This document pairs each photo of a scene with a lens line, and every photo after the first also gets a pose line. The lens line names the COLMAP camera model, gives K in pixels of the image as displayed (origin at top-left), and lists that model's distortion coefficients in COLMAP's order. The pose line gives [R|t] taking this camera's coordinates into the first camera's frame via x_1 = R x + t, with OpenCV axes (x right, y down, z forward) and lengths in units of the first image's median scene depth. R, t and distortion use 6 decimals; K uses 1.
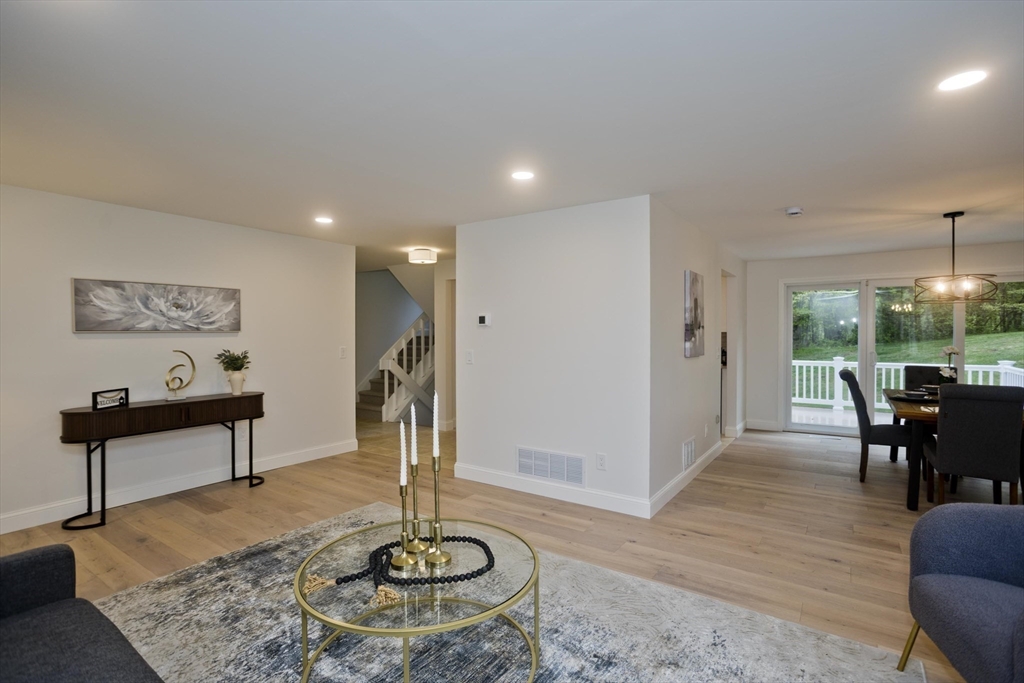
lens RADIAL K [[489.6, 0, 513.6], [0, 489.6, 338.0], [0, 0, 1]] dist [-0.055670, 0.034227]
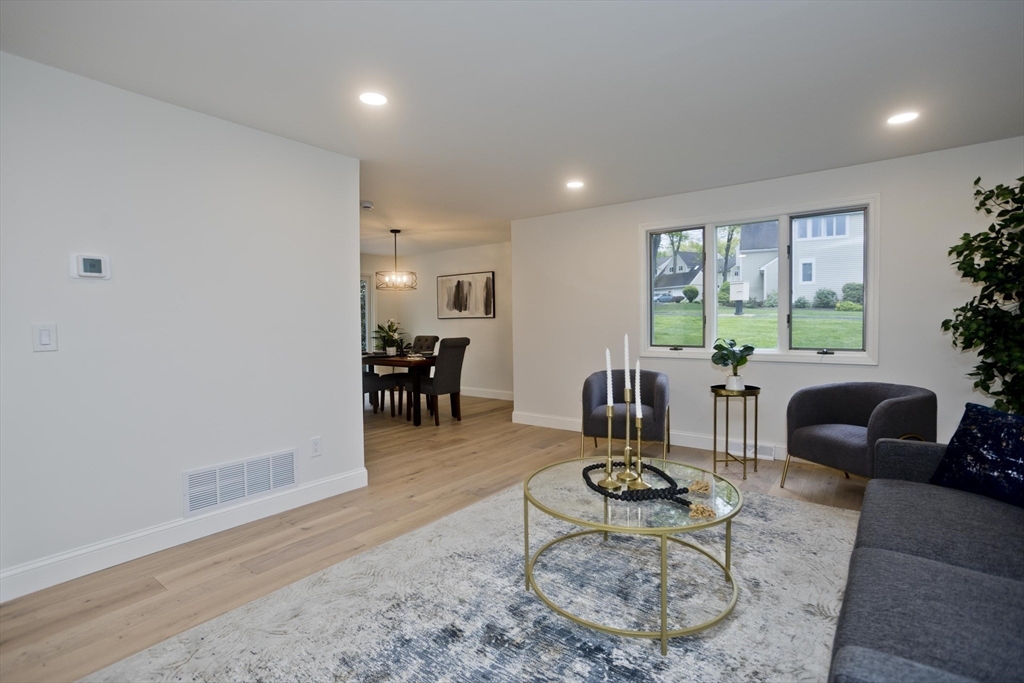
lens RADIAL K [[489.6, 0, 513.6], [0, 489.6, 338.0], [0, 0, 1]] dist [-0.055670, 0.034227]
pose [[0.046510, -0.033456, 0.998357, -0.658800], [0.019860, 0.999272, 0.032561, 0.039447], [-0.998720, 0.018313, 0.047141, 0.606938]]
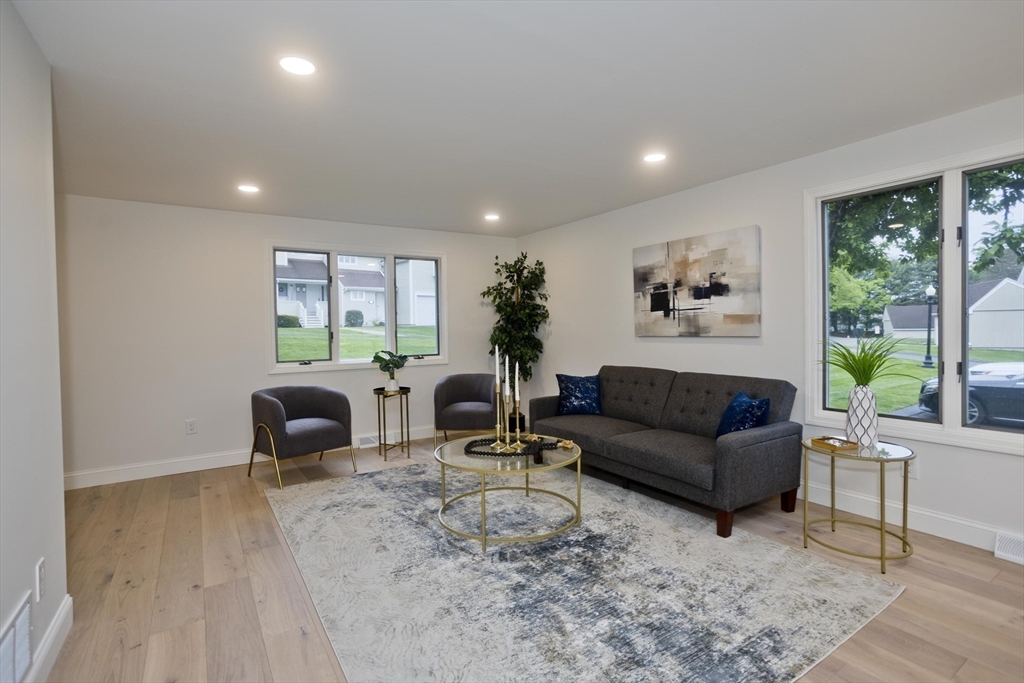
lens RADIAL K [[489.6, 0, 513.6], [0, 489.6, 338.0], [0, 0, 1]] dist [-0.055670, 0.034227]
pose [[-0.927218, 0.009328, 0.374405, -0.411661], [0.021706, 0.999348, 0.028857, 0.021249], [-0.373892, 0.034884, -0.926816, 1.251751]]
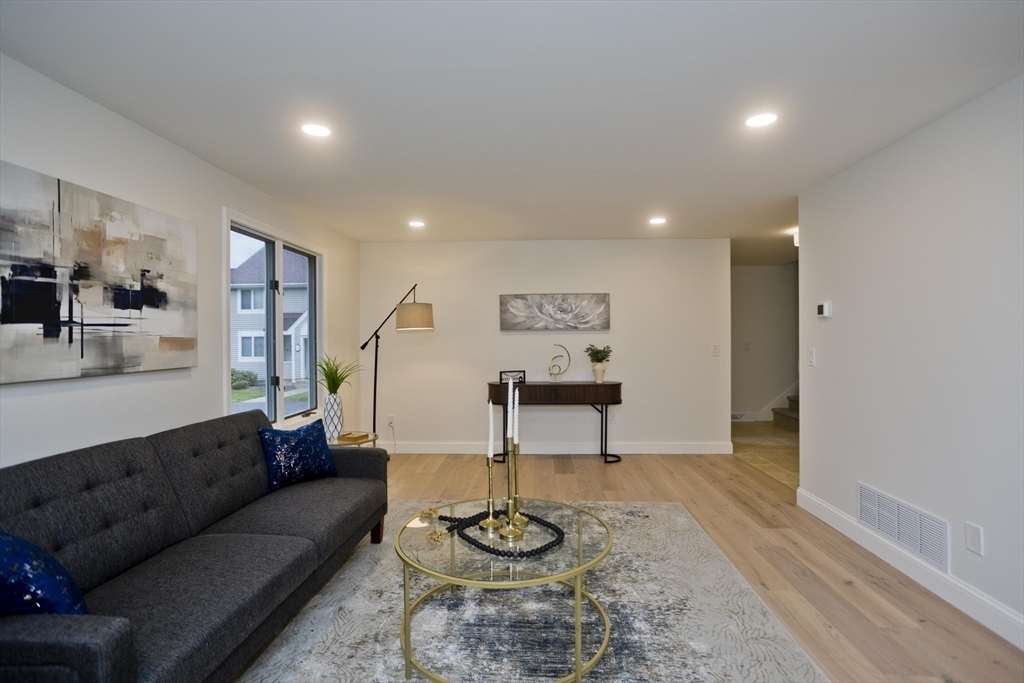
lens RADIAL K [[489.6, 0, 513.6], [0, 489.6, 338.0], [0, 0, 1]] dist [-0.055670, 0.034227]
pose [[0.526488, -0.000460, -0.850182, 0.381656], [-0.002830, 0.999993, -0.002293, 0.012942], [0.850178, 0.003613, 0.526483, 0.217874]]
